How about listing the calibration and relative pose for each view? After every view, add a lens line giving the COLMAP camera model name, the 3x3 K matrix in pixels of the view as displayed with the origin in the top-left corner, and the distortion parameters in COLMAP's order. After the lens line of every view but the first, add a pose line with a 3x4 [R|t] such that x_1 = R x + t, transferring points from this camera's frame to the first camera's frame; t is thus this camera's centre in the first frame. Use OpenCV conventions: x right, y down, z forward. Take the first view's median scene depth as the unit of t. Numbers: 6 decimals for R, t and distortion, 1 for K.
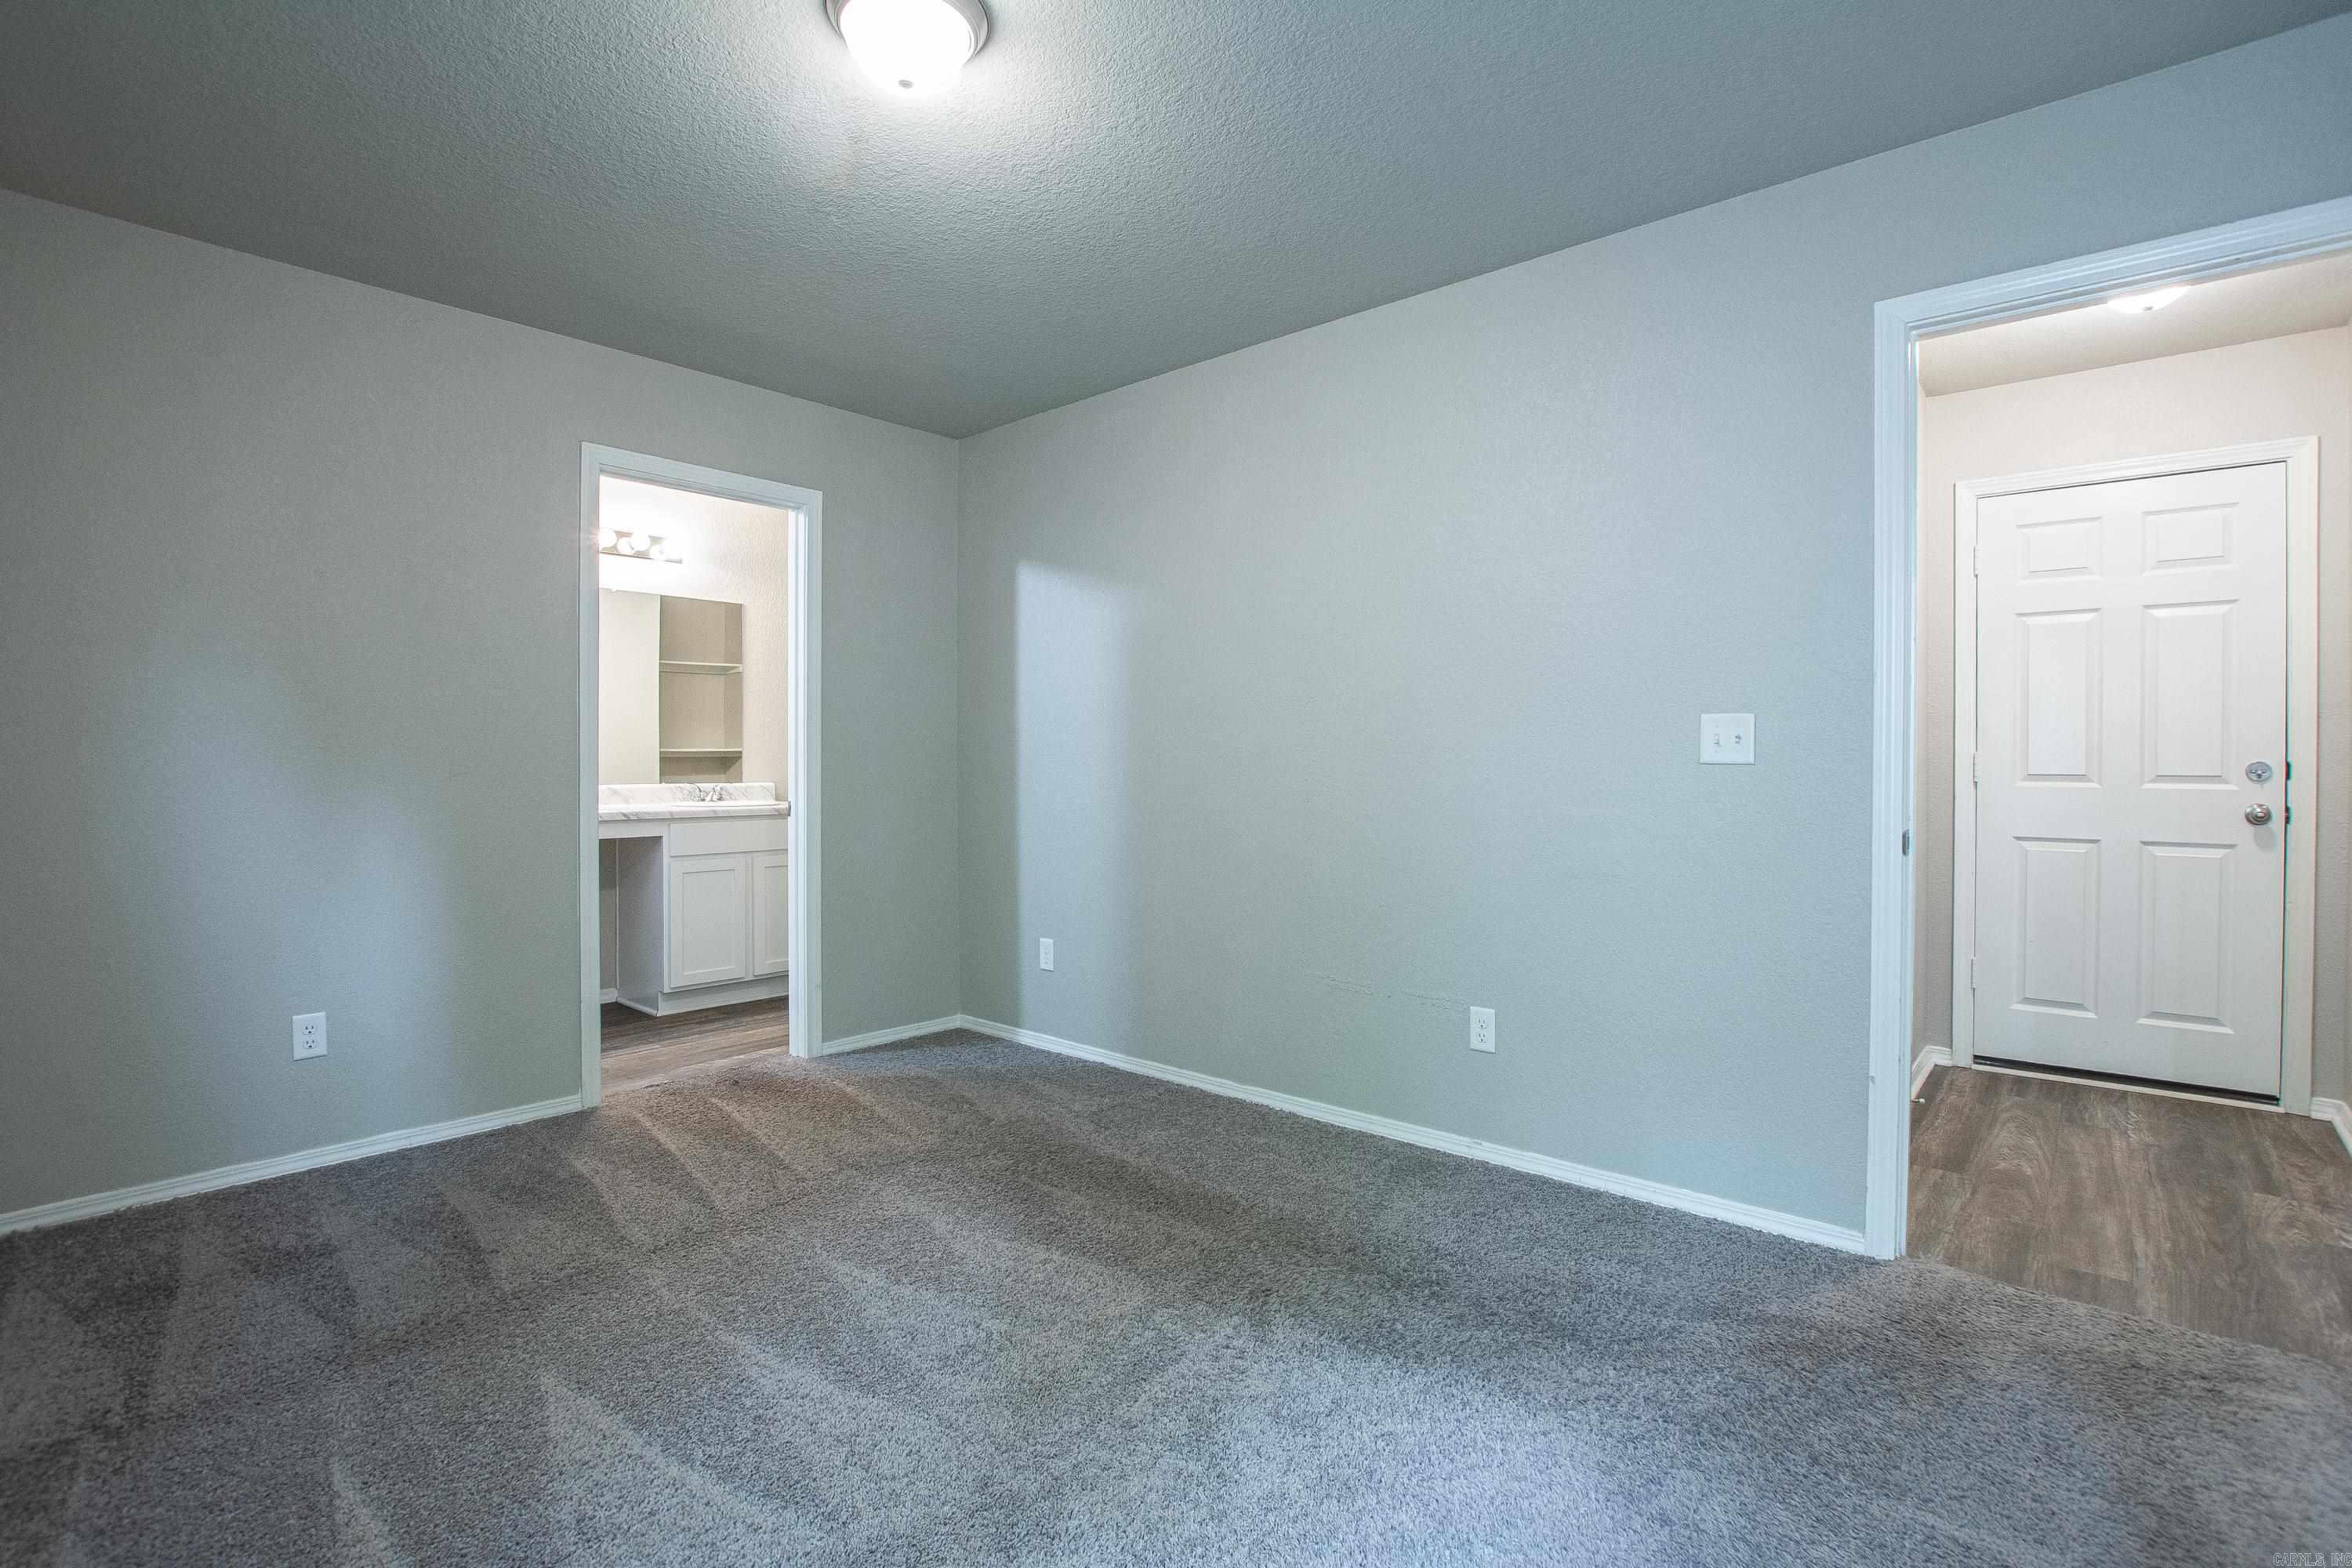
lens RADIAL K [[1148.8, 0, 1176.0], [0, 1148.8, 784.0], [0, 0, 1]] dist [0.001346, -0.000212]
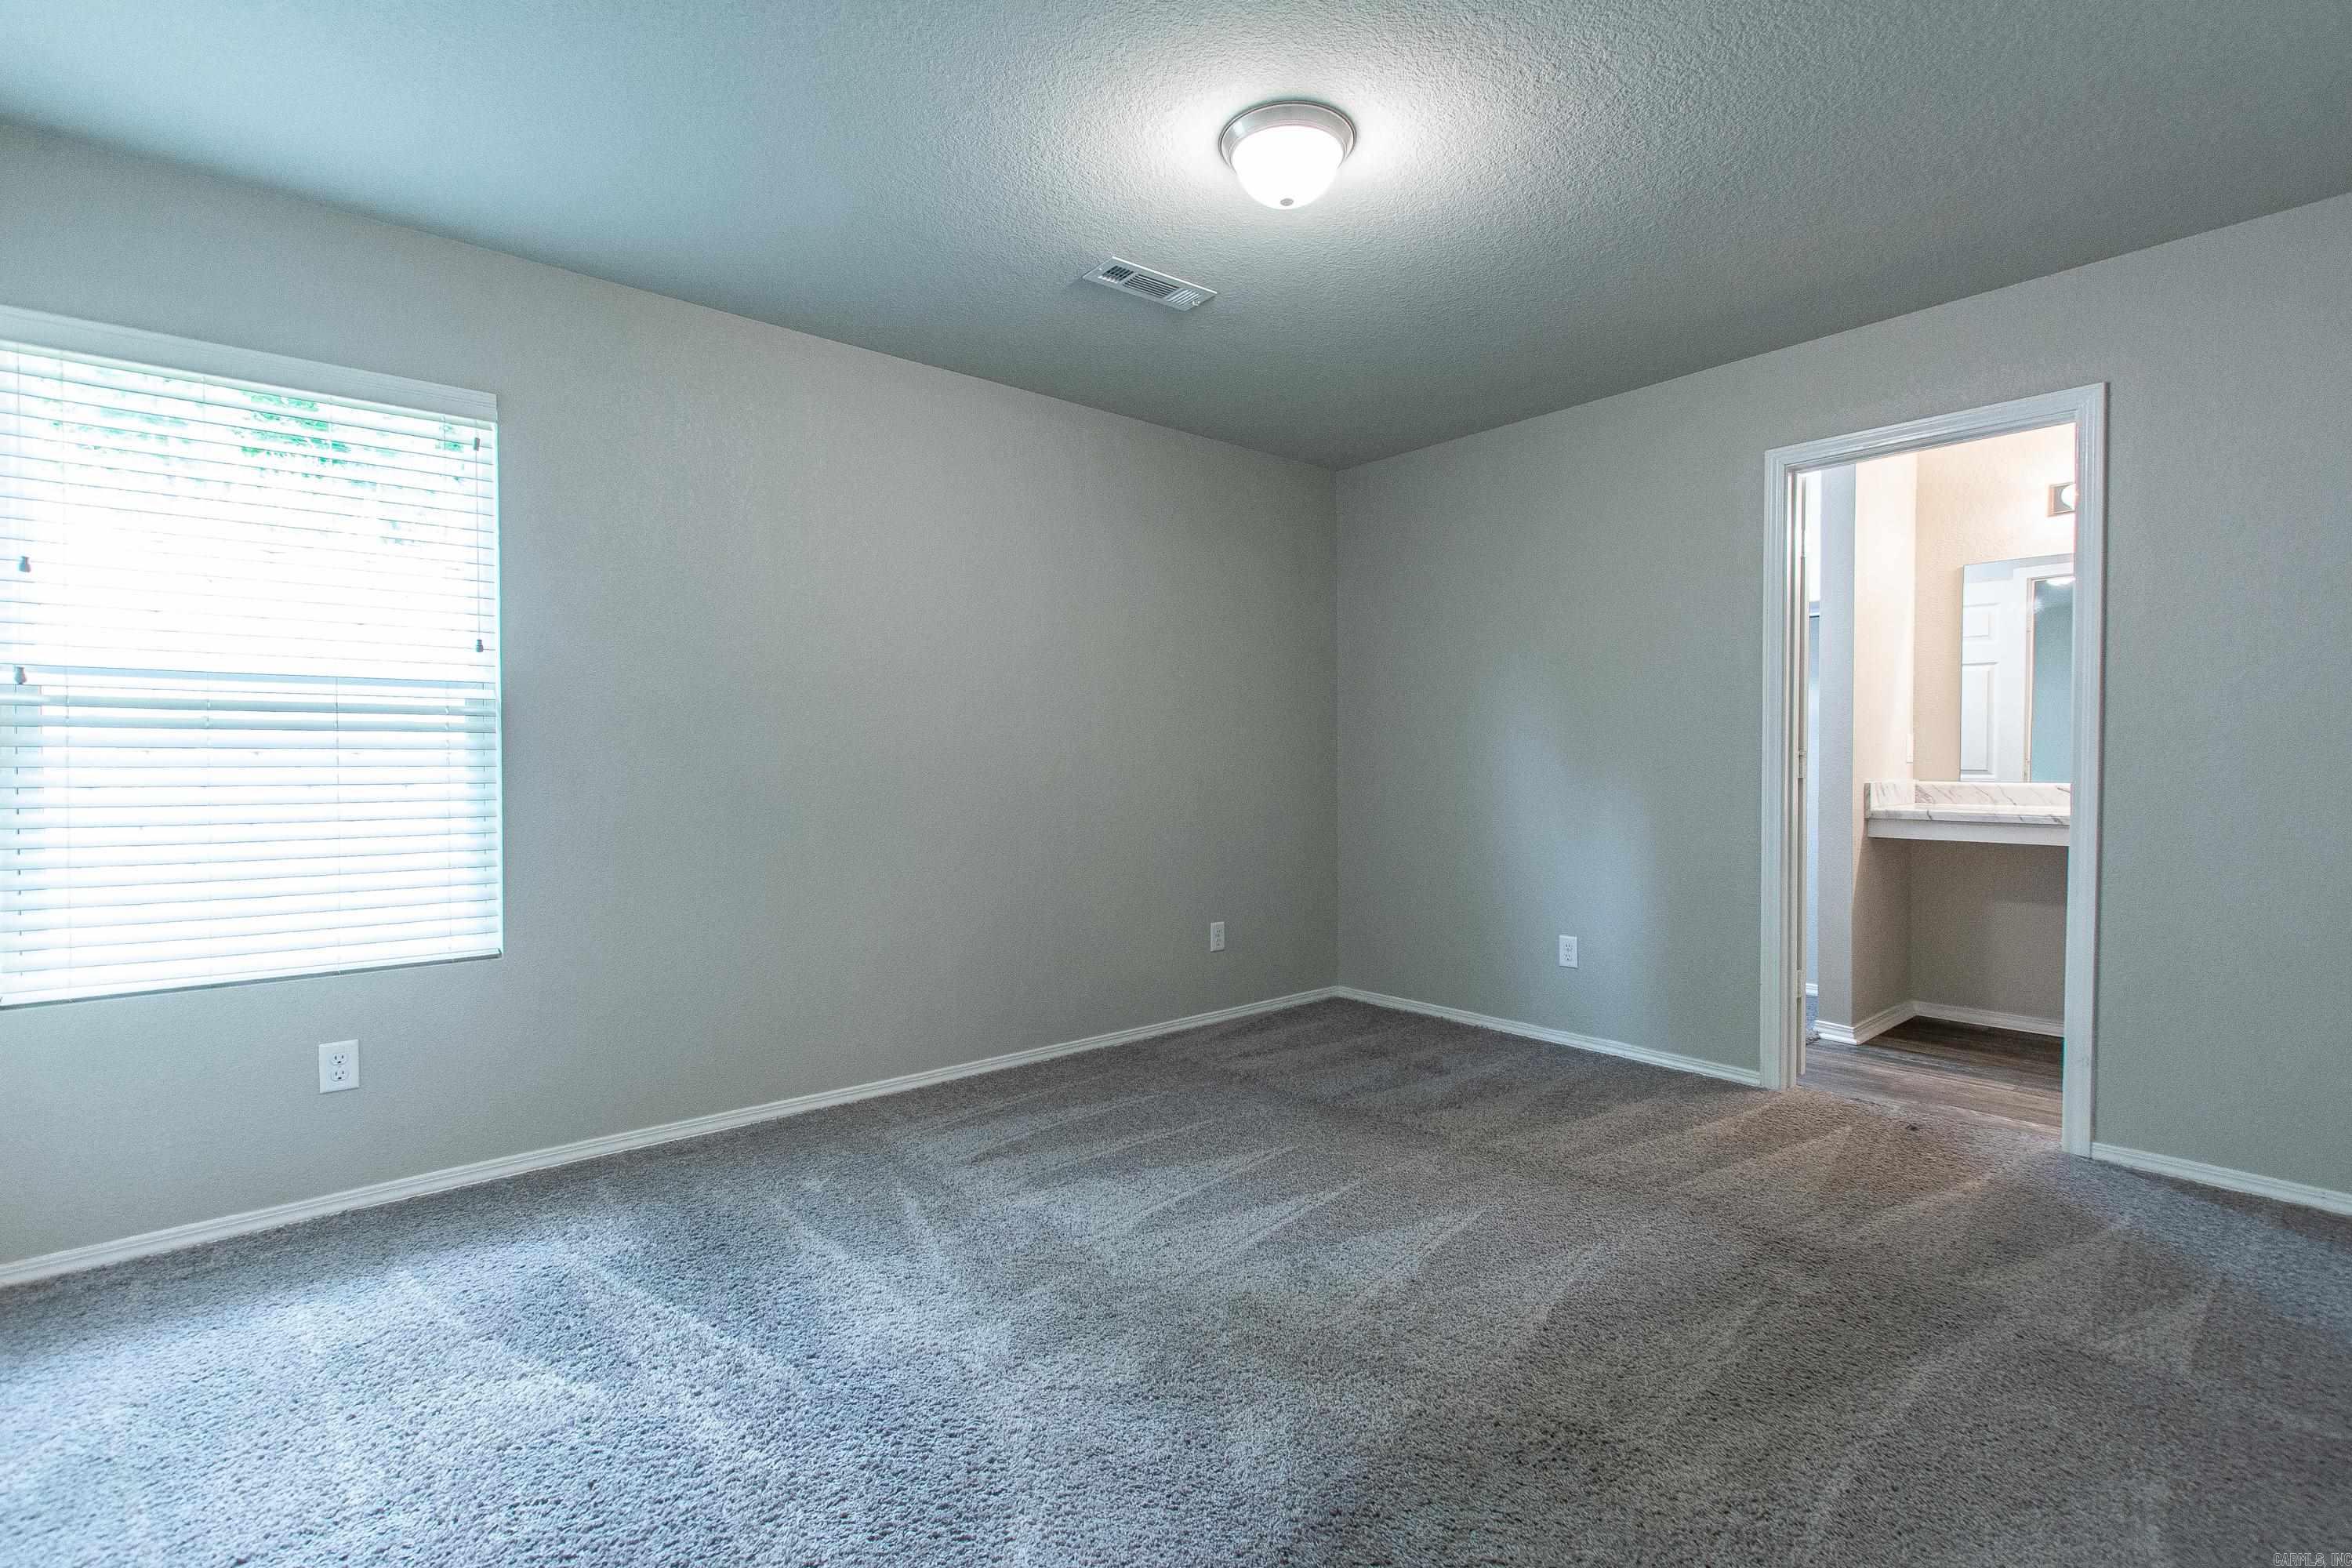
lens RADIAL K [[1026.5, 0, 1141.0], [0, 1026.5, 782.6], [0, 0, 1]] dist [-0.004236, -0.000197]
pose [[-0.162196, 0.015771, -0.986632, 0.588640], [-0.018664, 0.999644, 0.019047, -0.004040], [0.986582, 0.021504, -0.161844, 0.692947]]
